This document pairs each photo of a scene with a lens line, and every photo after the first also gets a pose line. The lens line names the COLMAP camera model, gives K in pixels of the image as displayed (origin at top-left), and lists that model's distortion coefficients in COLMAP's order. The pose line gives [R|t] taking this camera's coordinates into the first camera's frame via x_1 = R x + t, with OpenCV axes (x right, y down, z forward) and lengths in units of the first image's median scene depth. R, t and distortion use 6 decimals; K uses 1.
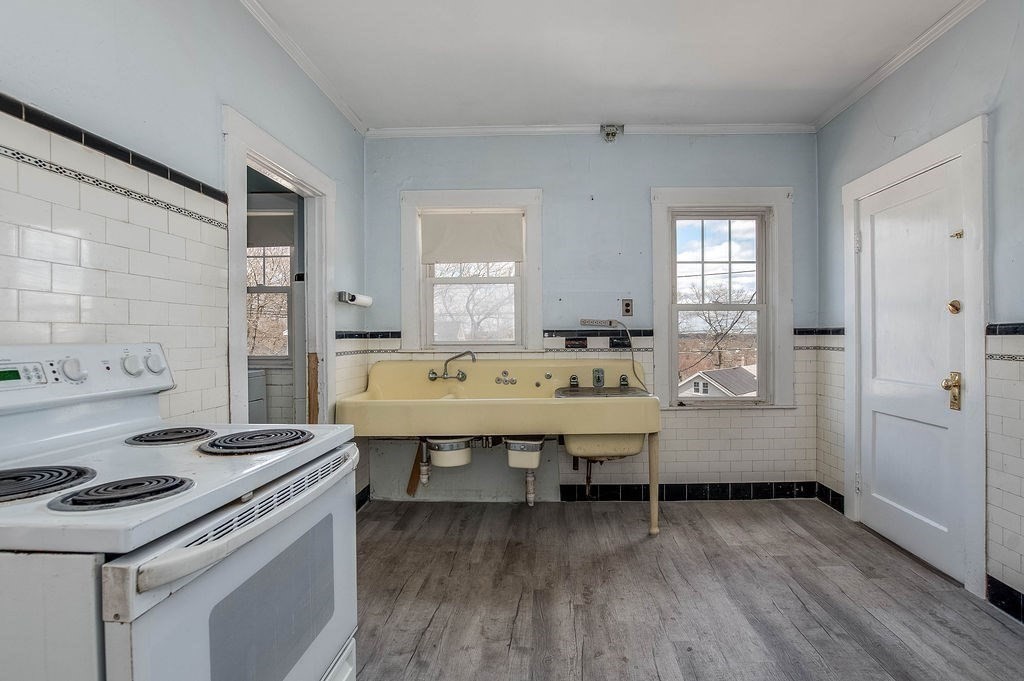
lens RADIAL K [[487.5, 0, 545.6], [0, 487.5, 339.7], [0, 0, 1]] dist [-0.035655, 0.000630]
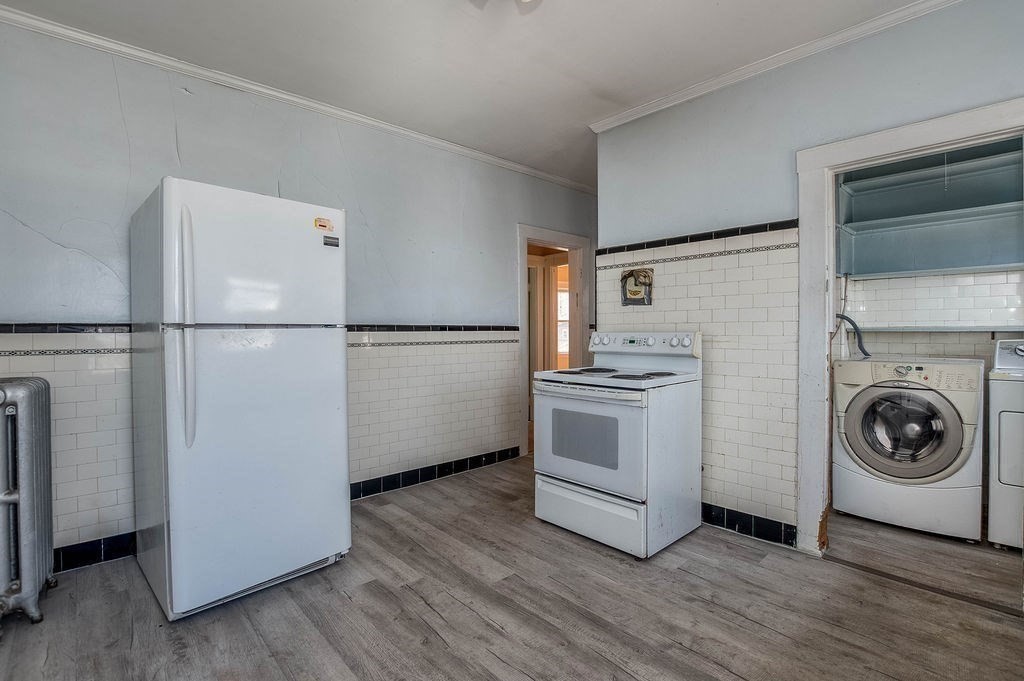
lens RADIAL K [[470.5, 0, 503.9], [0, 470.5, 333.4], [0, 0, 1]] dist [-0.033790, 0.000745]
pose [[-0.743617, 0.011314, -0.668510, 0.454882], [0.002294, 0.999894, 0.014371, -0.007151], [0.668602, 0.009153, -0.743564, 0.811503]]
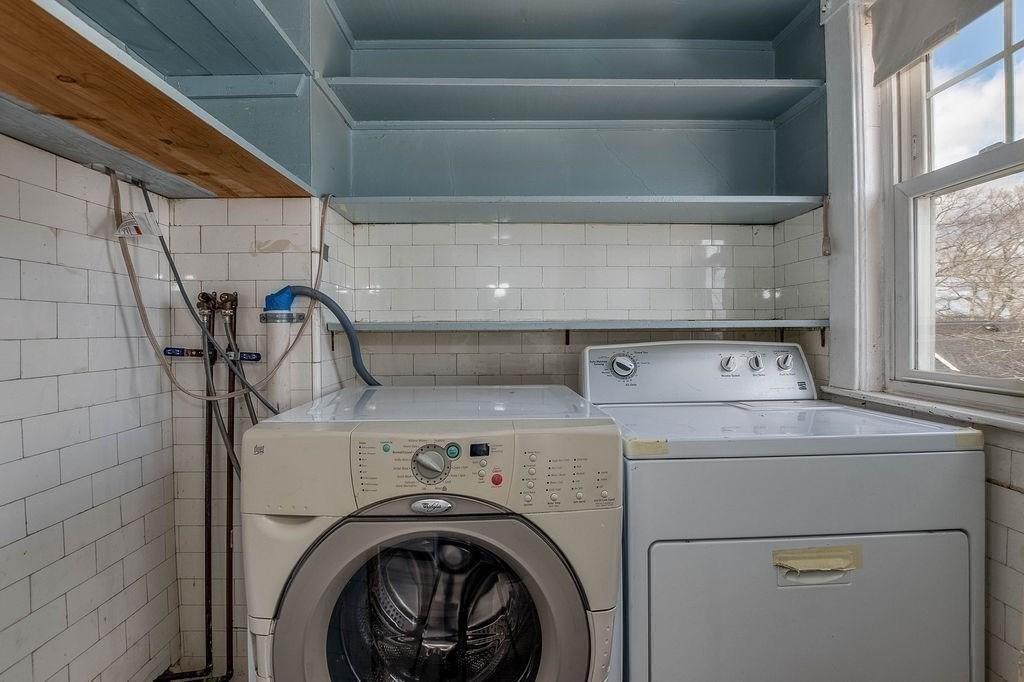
lens RADIAL K [[470.5, 0, 503.9], [0, 470.5, 333.9], [0, 0, 1]] dist [-0.033790, 0.000745]
pose [[0.015260, 0.007373, -0.999856, -0.326765], [0.000748, 0.999972, 0.007385, 0.004120], [0.999883, -0.000860, 0.015254, 0.717776]]
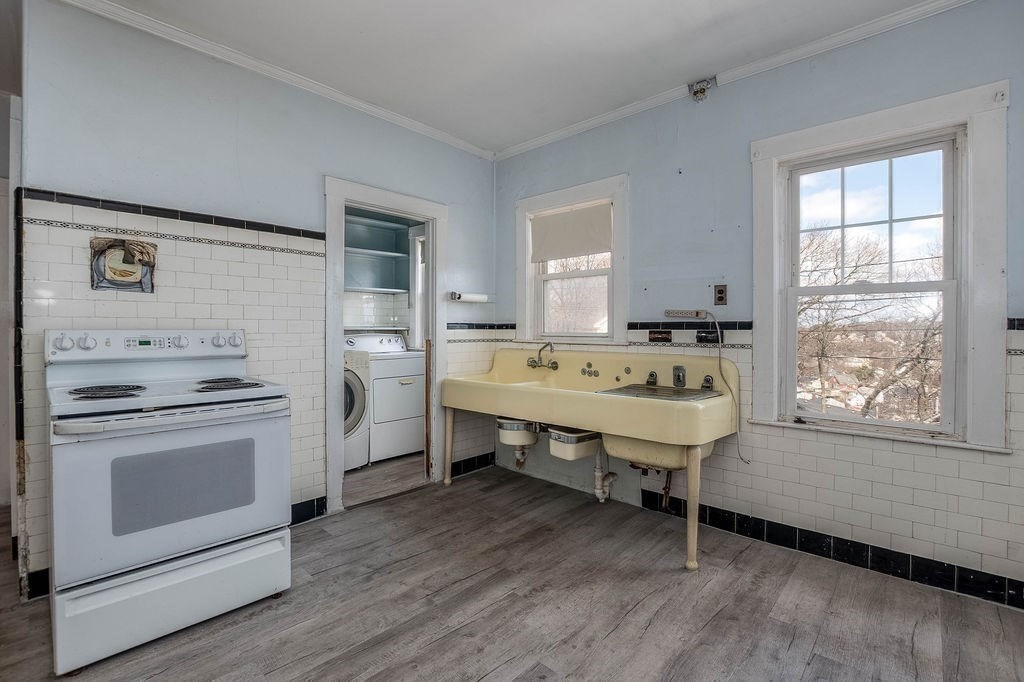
lens RADIAL K [[470.5, 0, 503.9], [0, 470.5, 333.9], [0, 0, 1]] dist [-0.033790, 0.000745]
pose [[0.726307, 0.014715, -0.687213, 0.454579], [-0.012507, 0.999888, 0.008192, -0.001373], [0.687257, 0.002645, 0.726410, 0.175034]]
